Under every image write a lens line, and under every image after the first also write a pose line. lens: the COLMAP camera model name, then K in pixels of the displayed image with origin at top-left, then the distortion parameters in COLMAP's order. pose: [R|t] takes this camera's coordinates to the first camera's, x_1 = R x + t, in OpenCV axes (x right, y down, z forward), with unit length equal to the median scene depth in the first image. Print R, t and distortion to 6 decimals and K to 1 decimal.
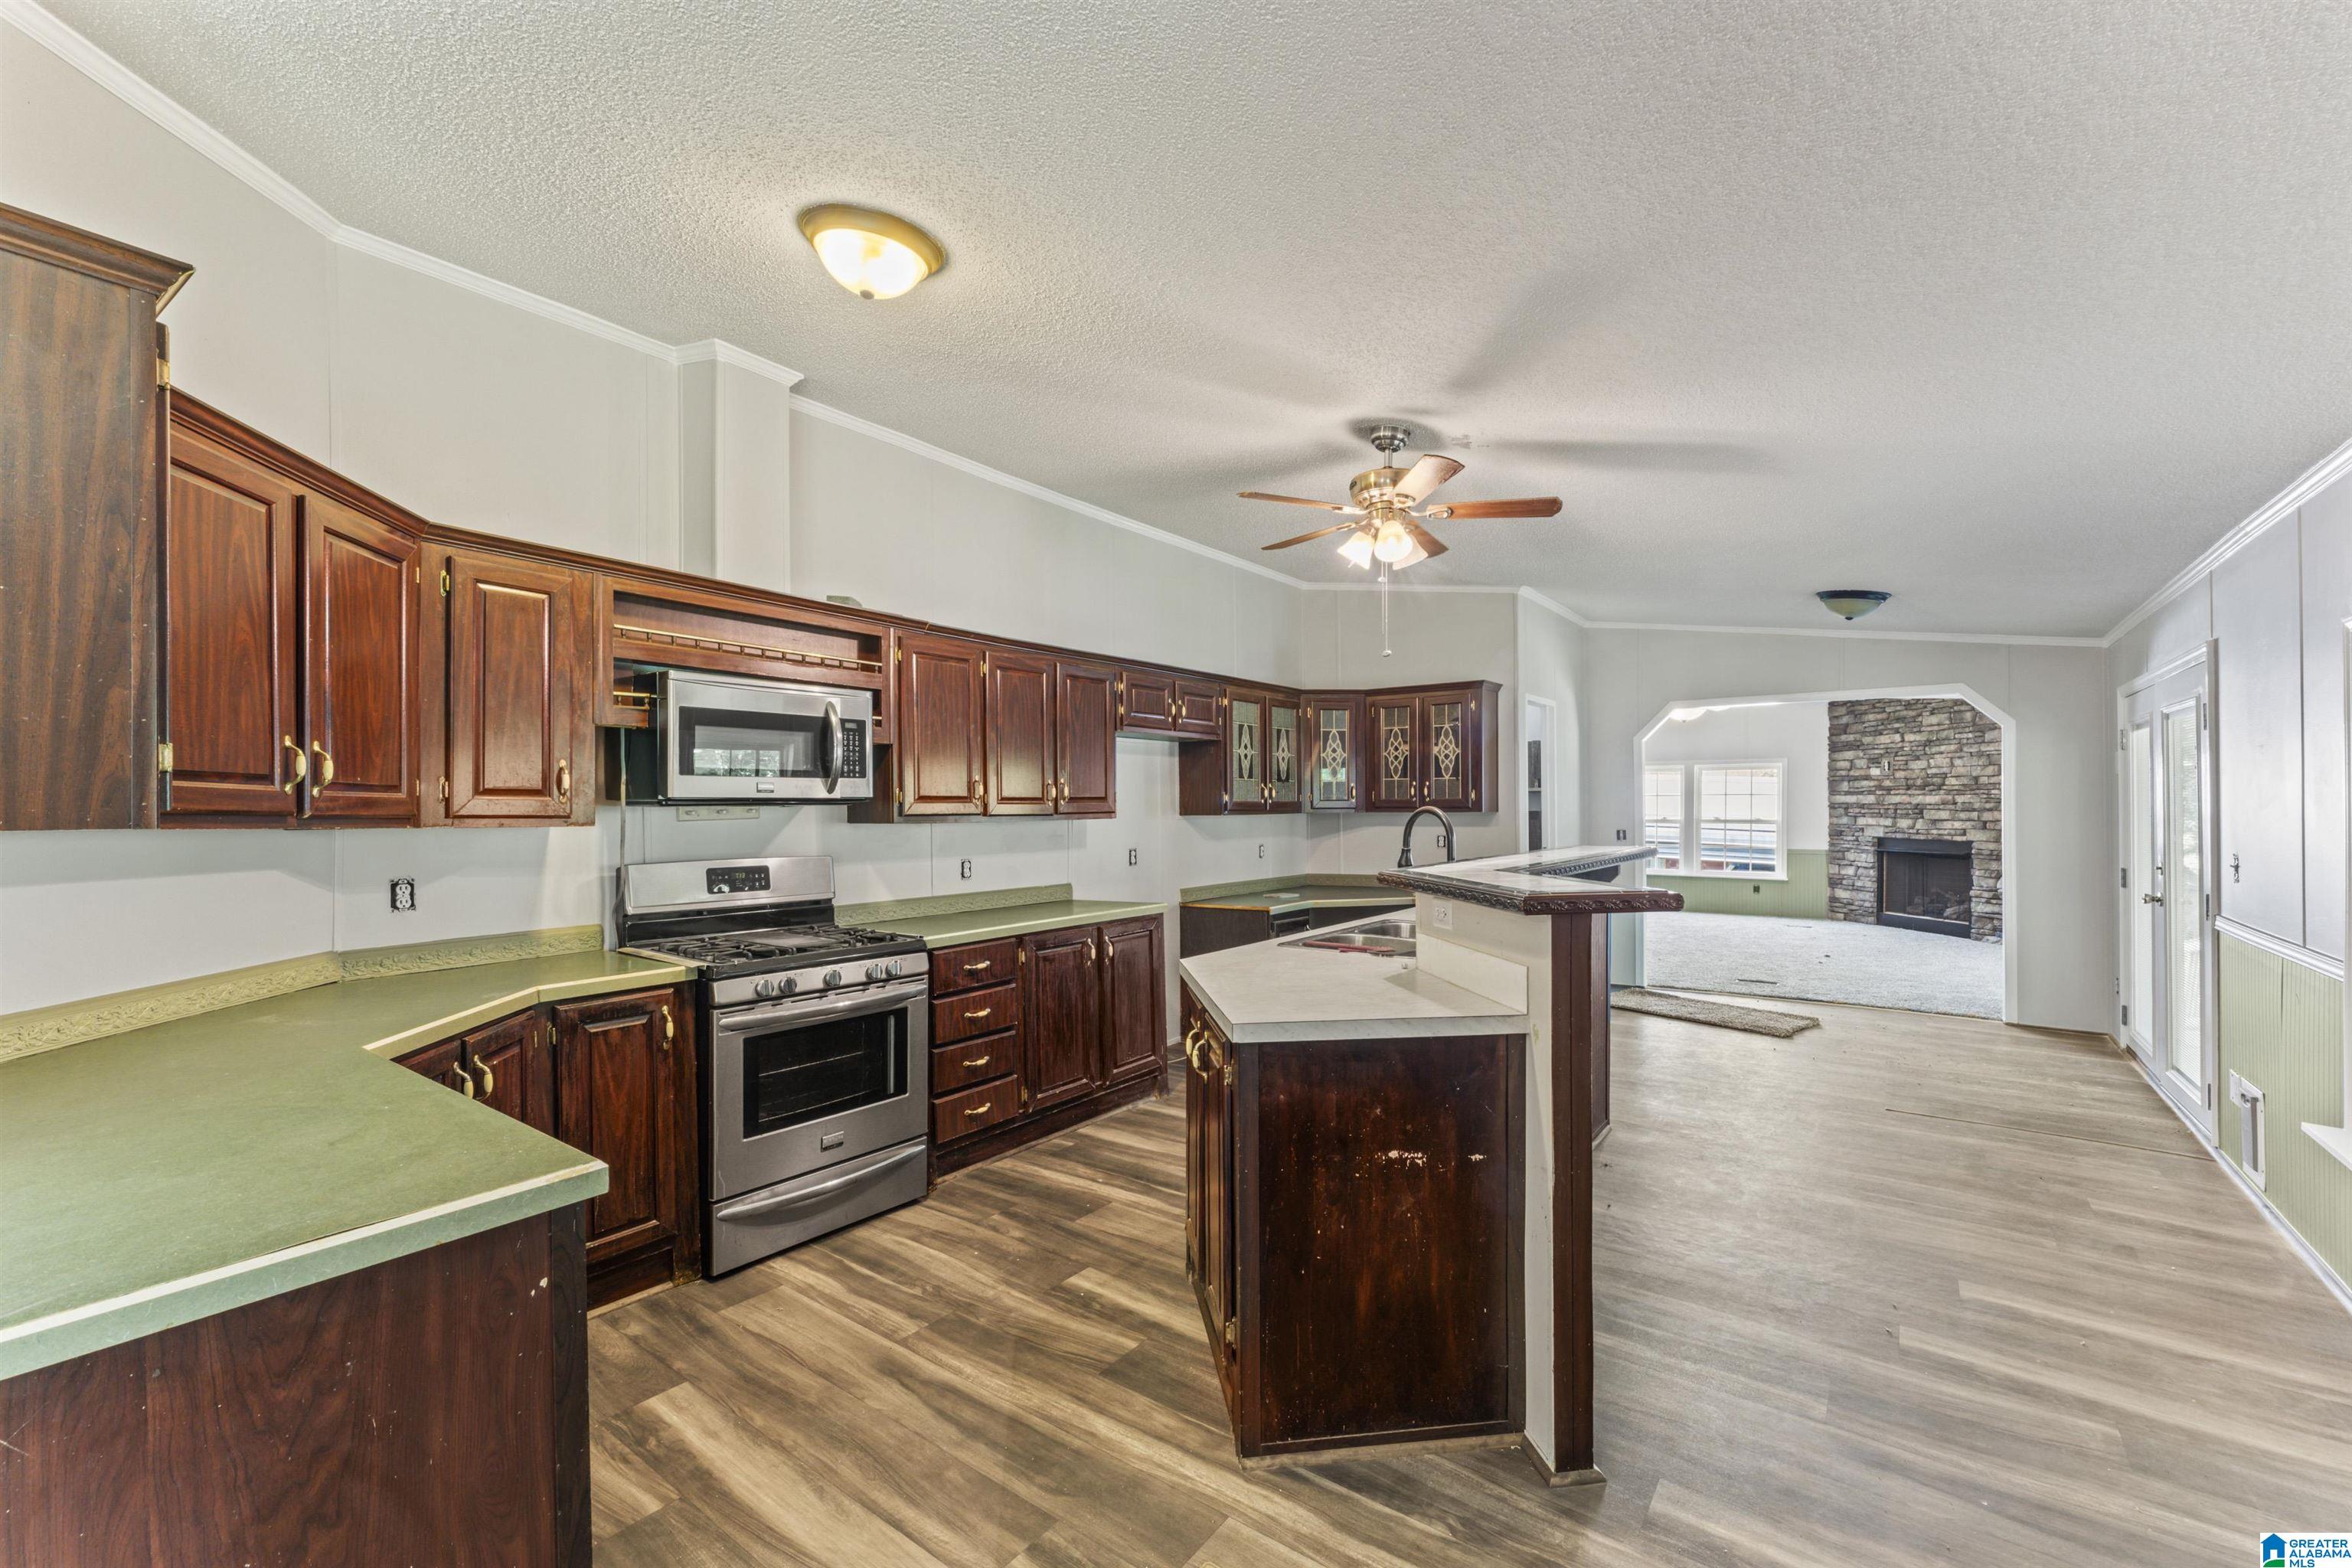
lens RADIAL K [[958.4, 0, 1173.7], [0, 958.4, 804.6], [0, 0, 1]] dist [0.001908, 0.000266]
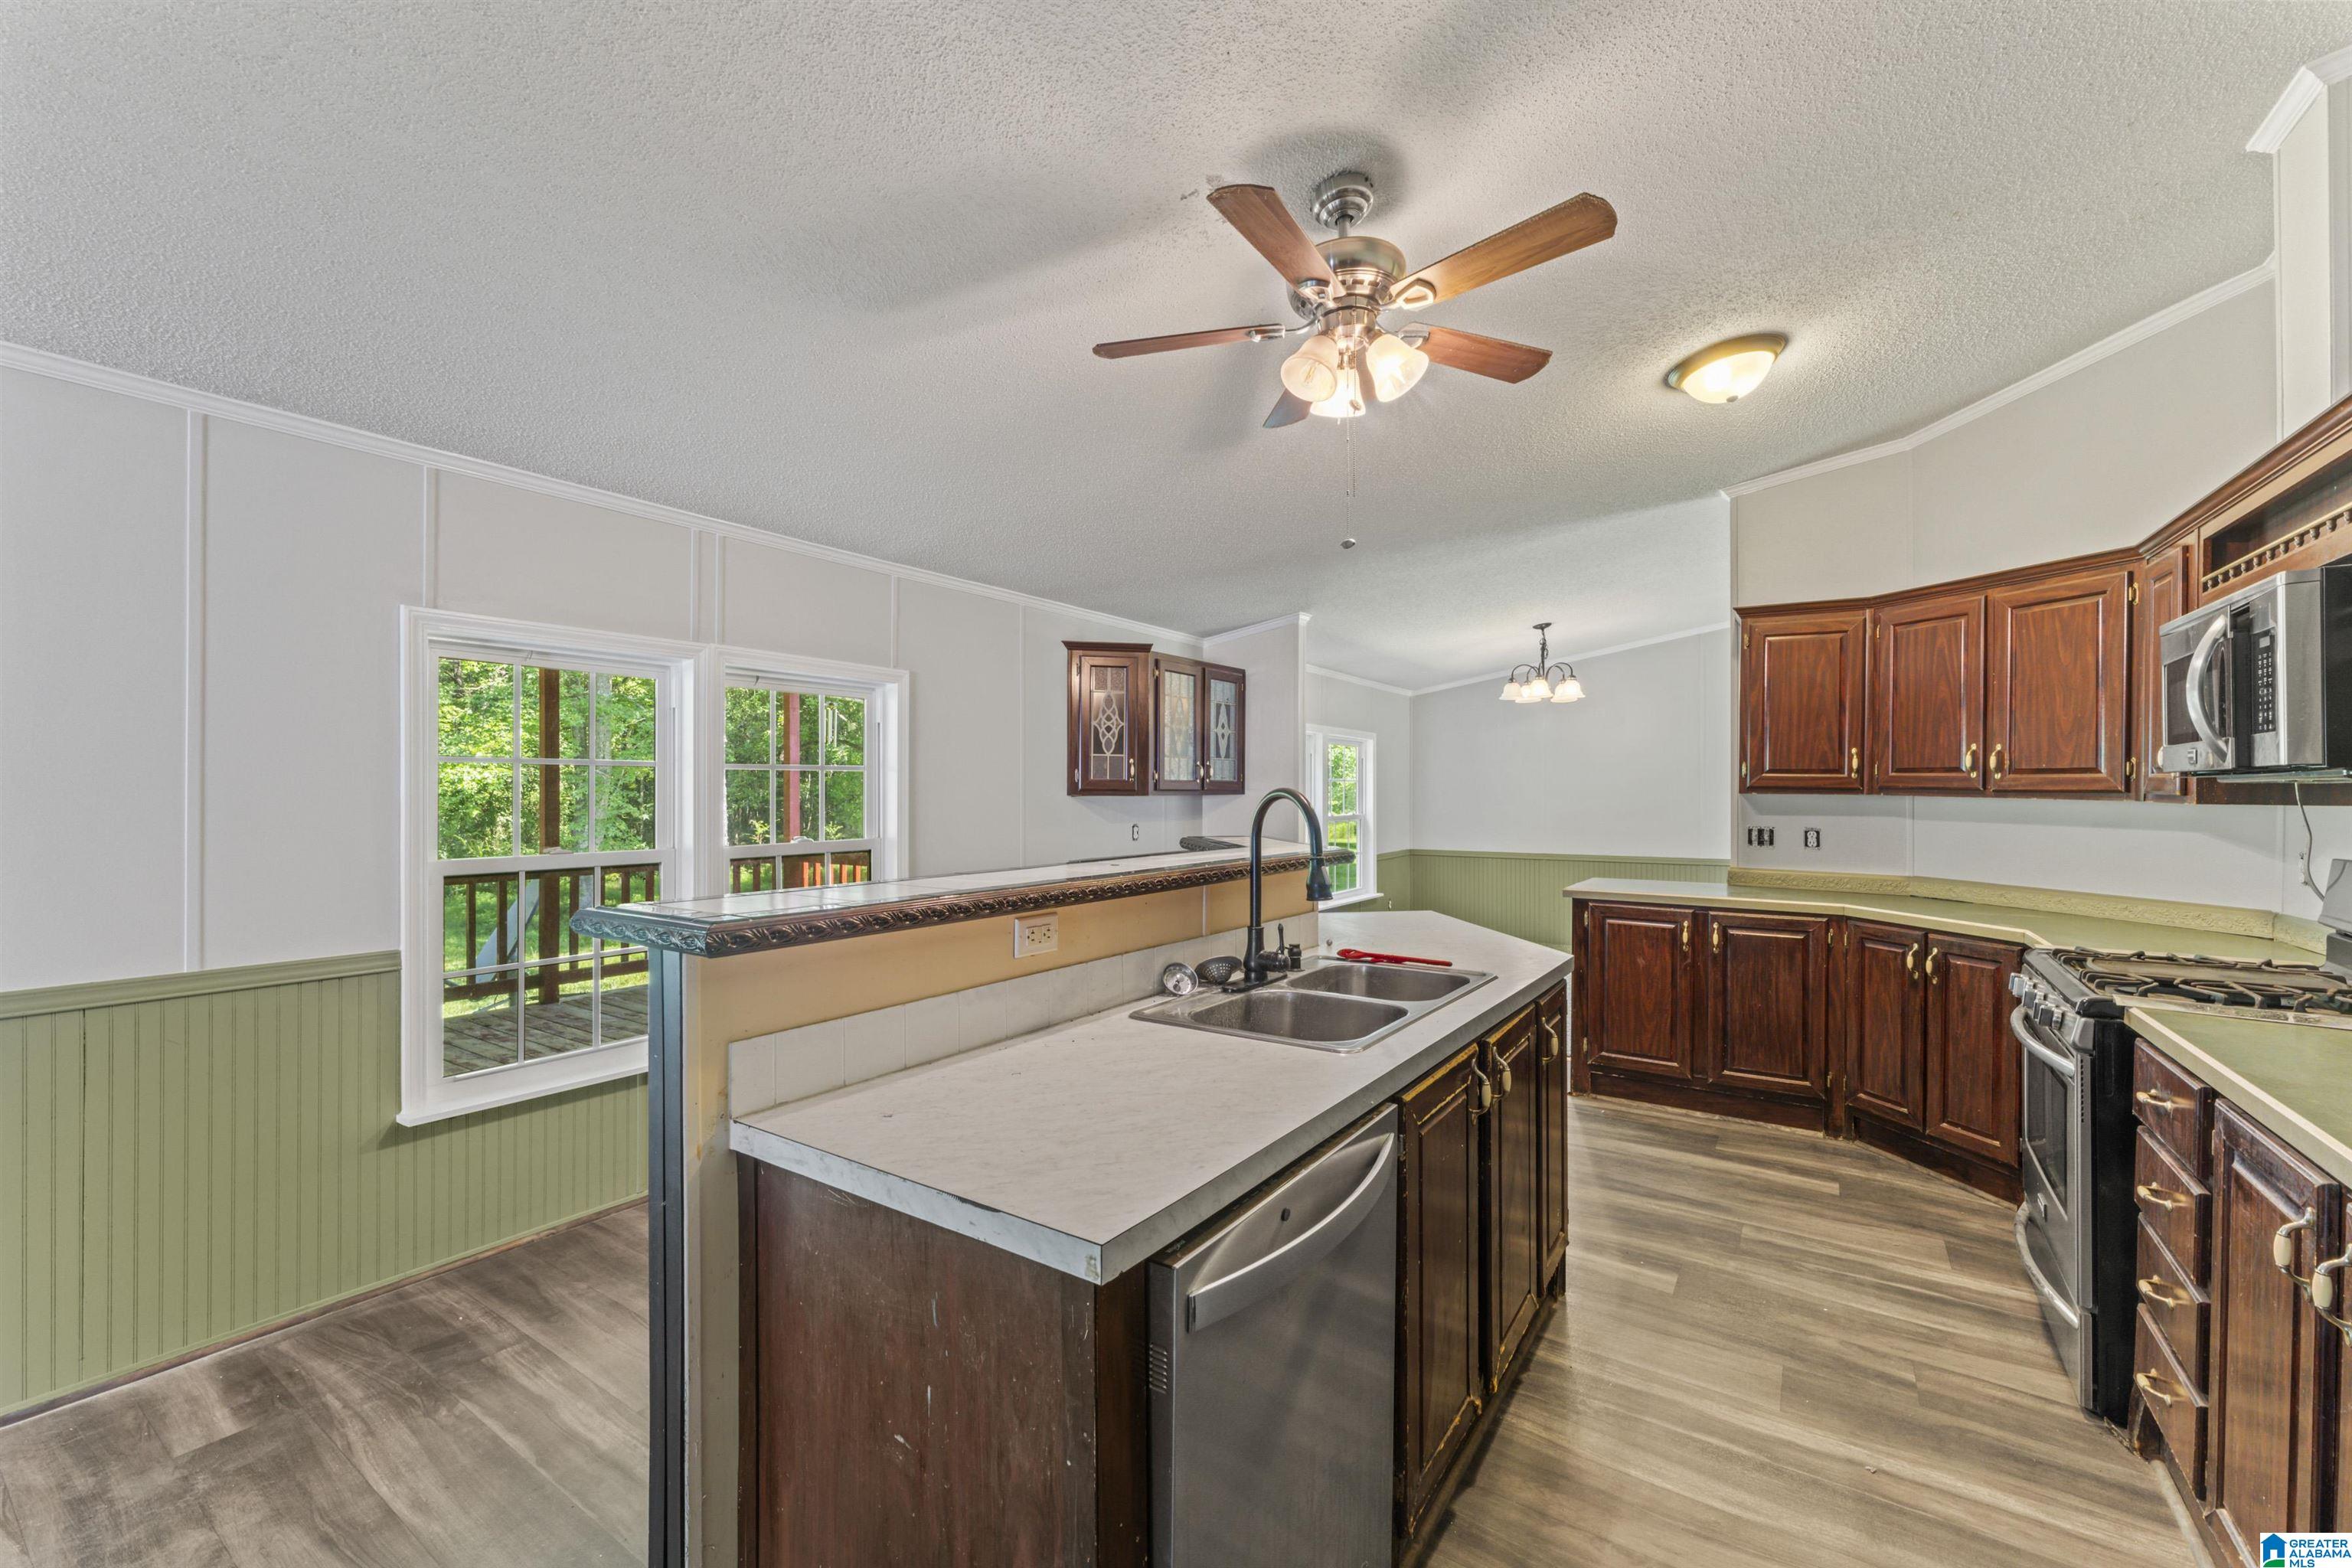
lens RADIAL K [[958.4, 0, 1175.9], [0, 958.4, 777.3], [0, 0, 1]] dist [0.001908, 0.000266]
pose [[-0.998374, 0.001631, -0.056988, 0.458384], [0.002136, 0.999959, -0.008793, 0.000542], [0.056971, -0.008900, -0.998336, 1.996223]]
